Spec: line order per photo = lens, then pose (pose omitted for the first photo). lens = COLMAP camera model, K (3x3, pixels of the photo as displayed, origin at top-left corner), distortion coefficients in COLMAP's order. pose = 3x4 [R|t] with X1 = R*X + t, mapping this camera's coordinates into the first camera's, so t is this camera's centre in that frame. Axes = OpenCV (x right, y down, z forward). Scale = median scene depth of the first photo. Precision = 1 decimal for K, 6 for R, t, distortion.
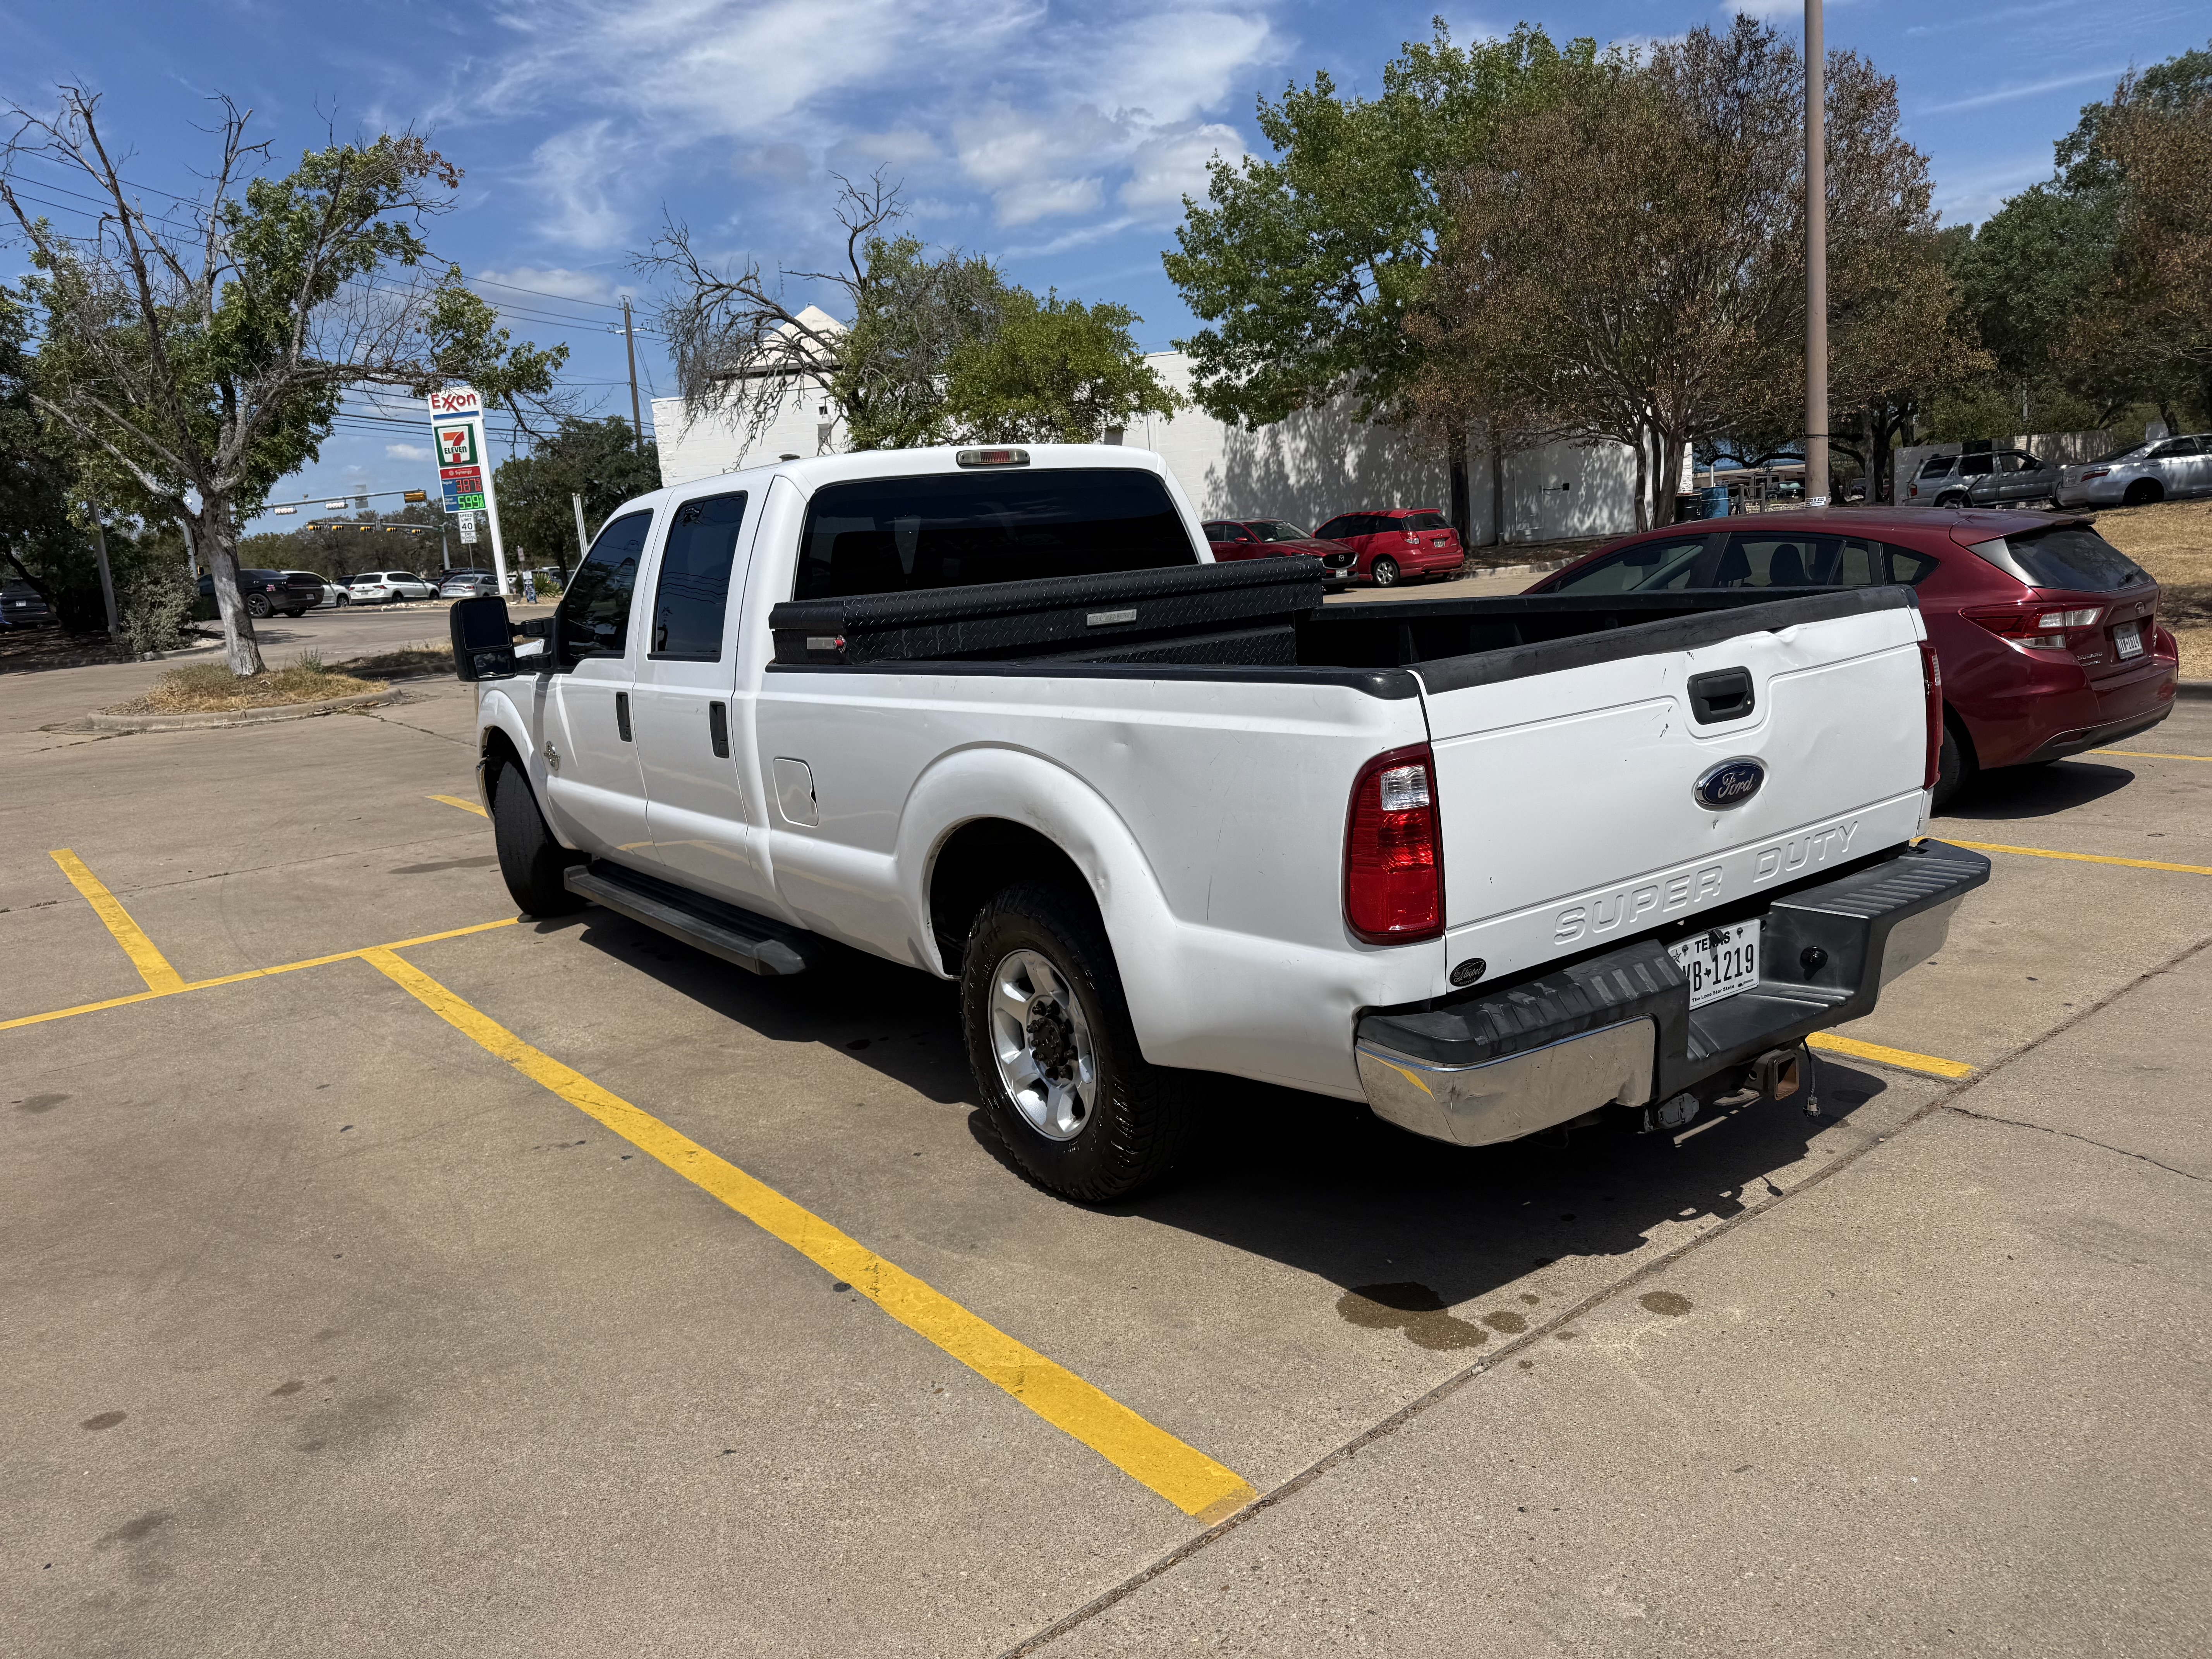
lens RADIAL K [[1542.6, 0, 1112.8], [0, 1542.6, 813.1], [0, 0, 1]] dist [0.046727, -0.068591]
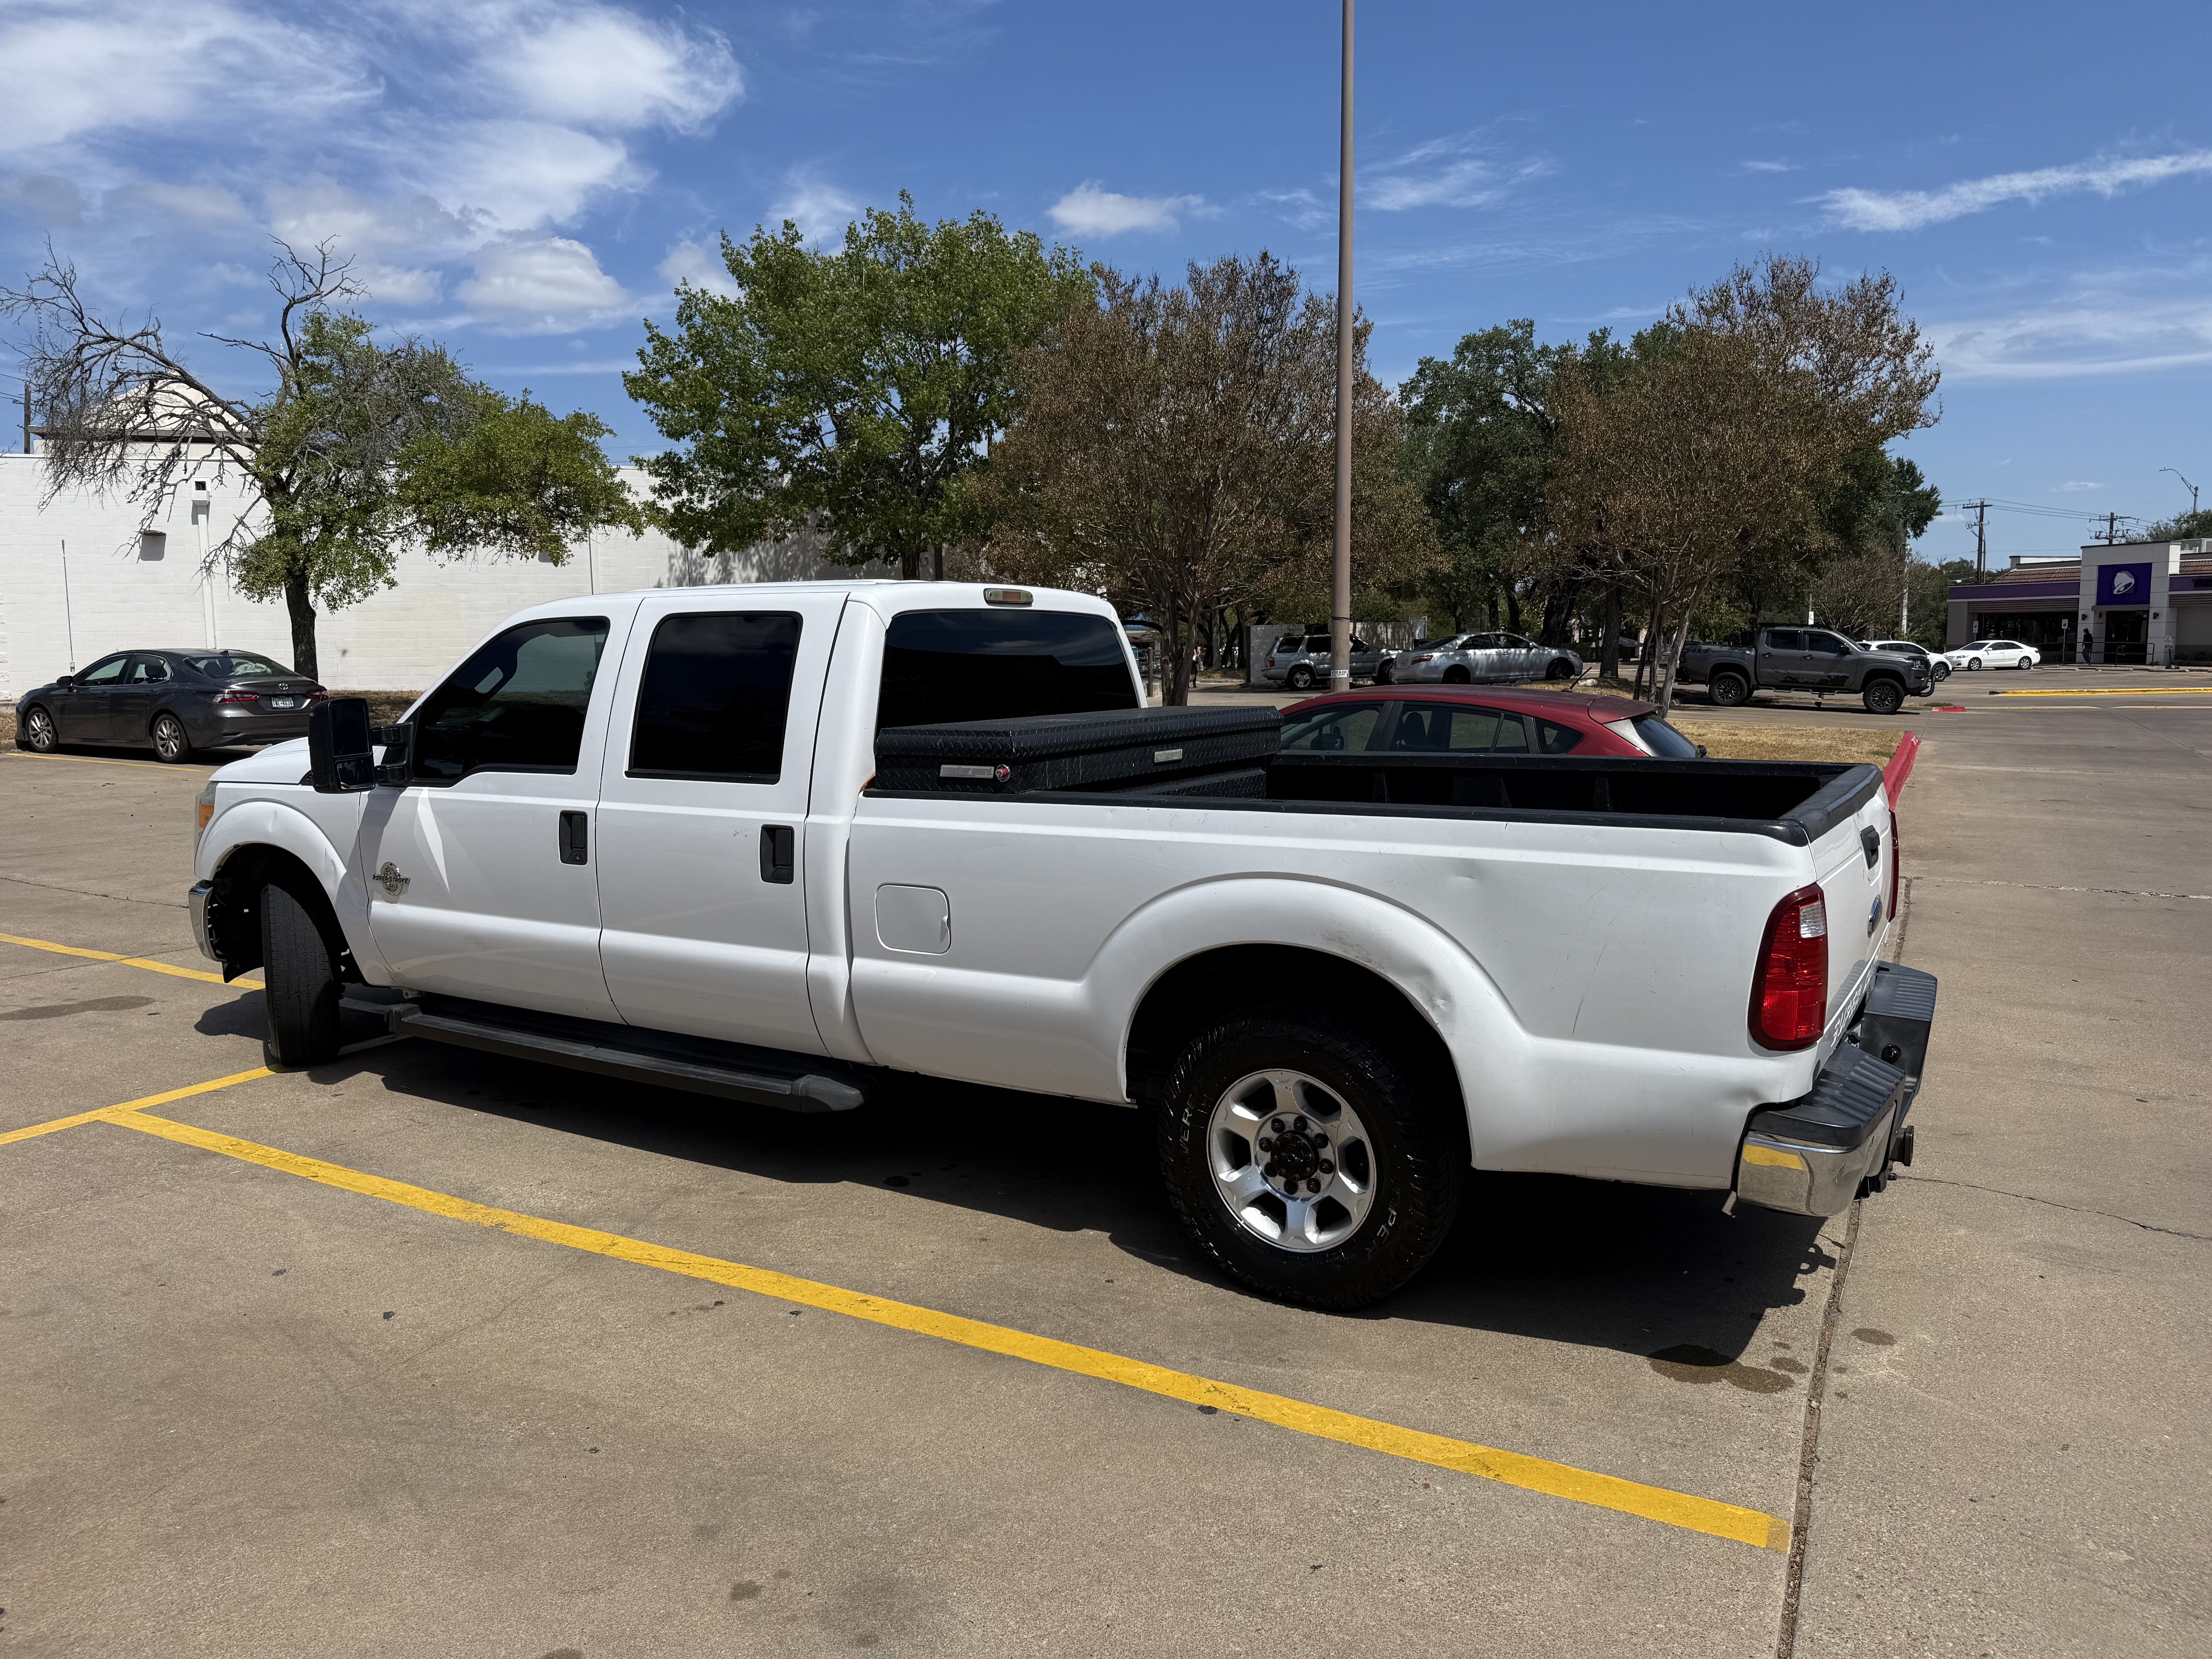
lens RADIAL K [[1542.6, 0, 1088.5], [0, 1542.6, 814.1], [0, 0, 1]] dist [0.046727, -0.068591]
pose [[0.922708, 0.028729, 0.384428, -0.426424], [0.003125, 0.996629, -0.081981, 0.000041], [-0.385488, 0.076846, 0.919507, 0.042575]]
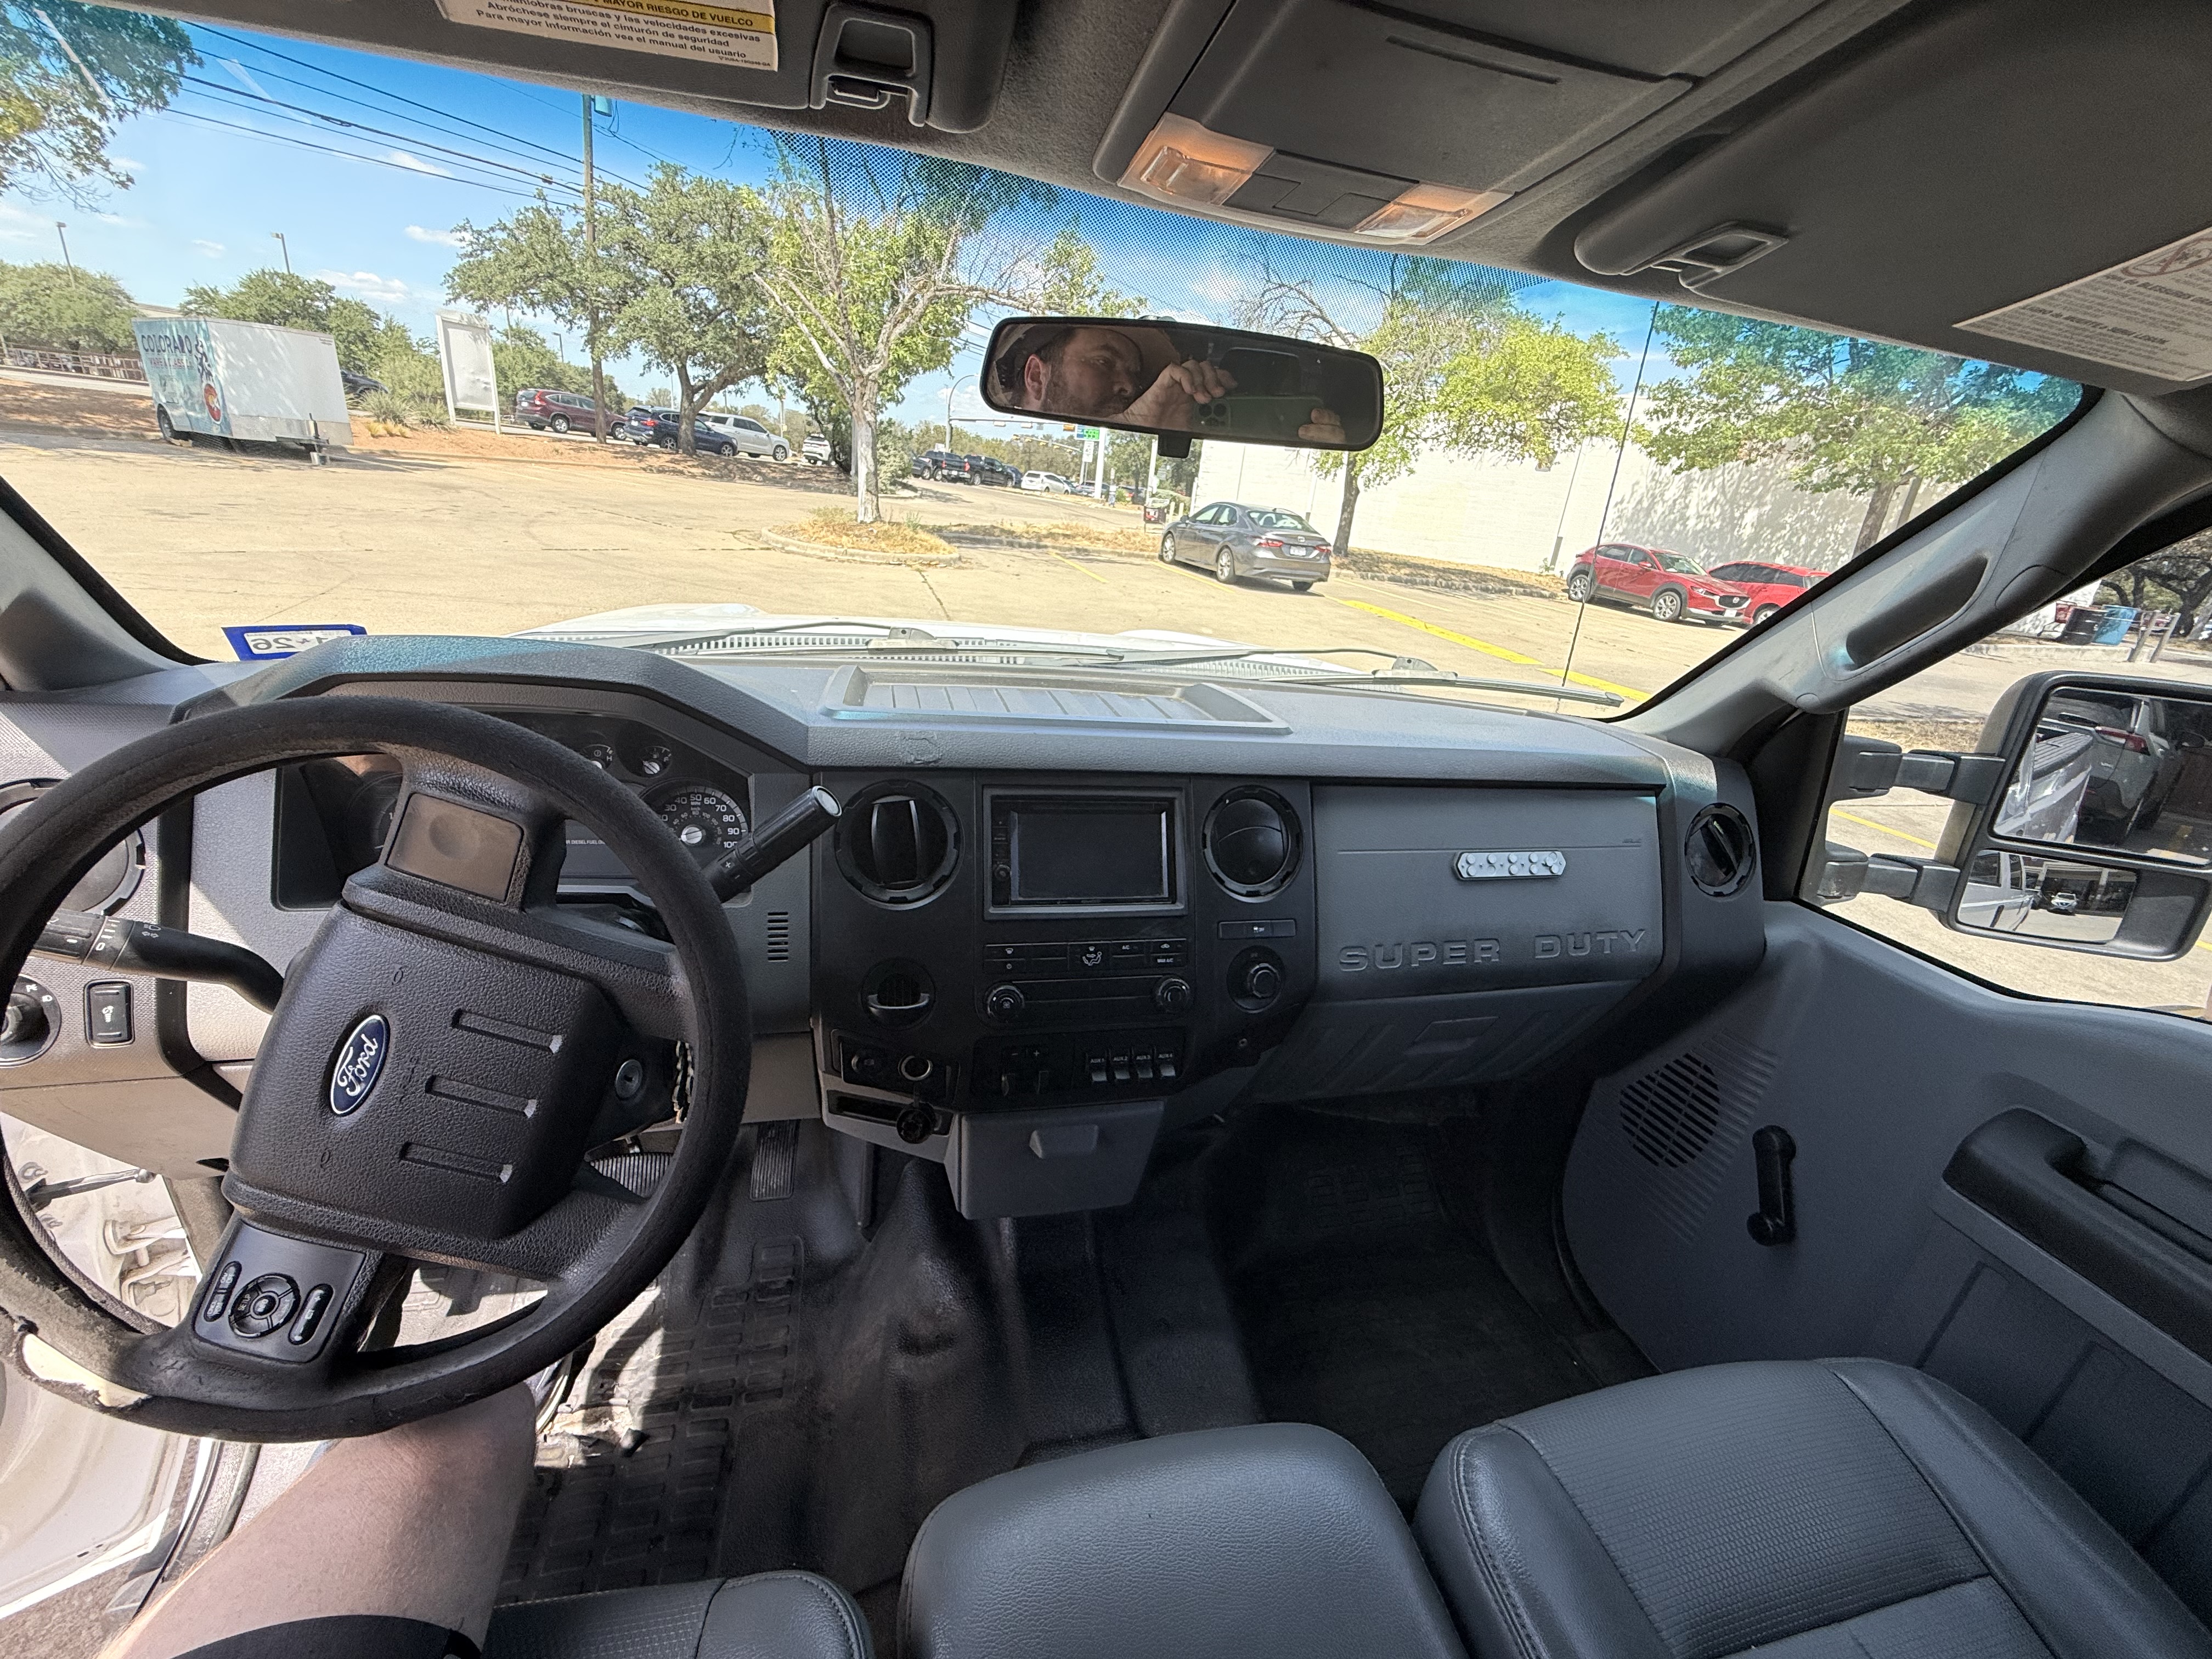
lens RADIAL K [[880.5, 0, 1104.0], [0, 880.5, 824.0], [0, 0, 1]] dist [0.000015, -0.000400]
pose [[0.910046, 0.295676, -0.290505, -0.243509], [-0.239363, 0.947040, 0.214059, -0.204136], [0.338411, -0.125267, 0.932623, 1.222785]]
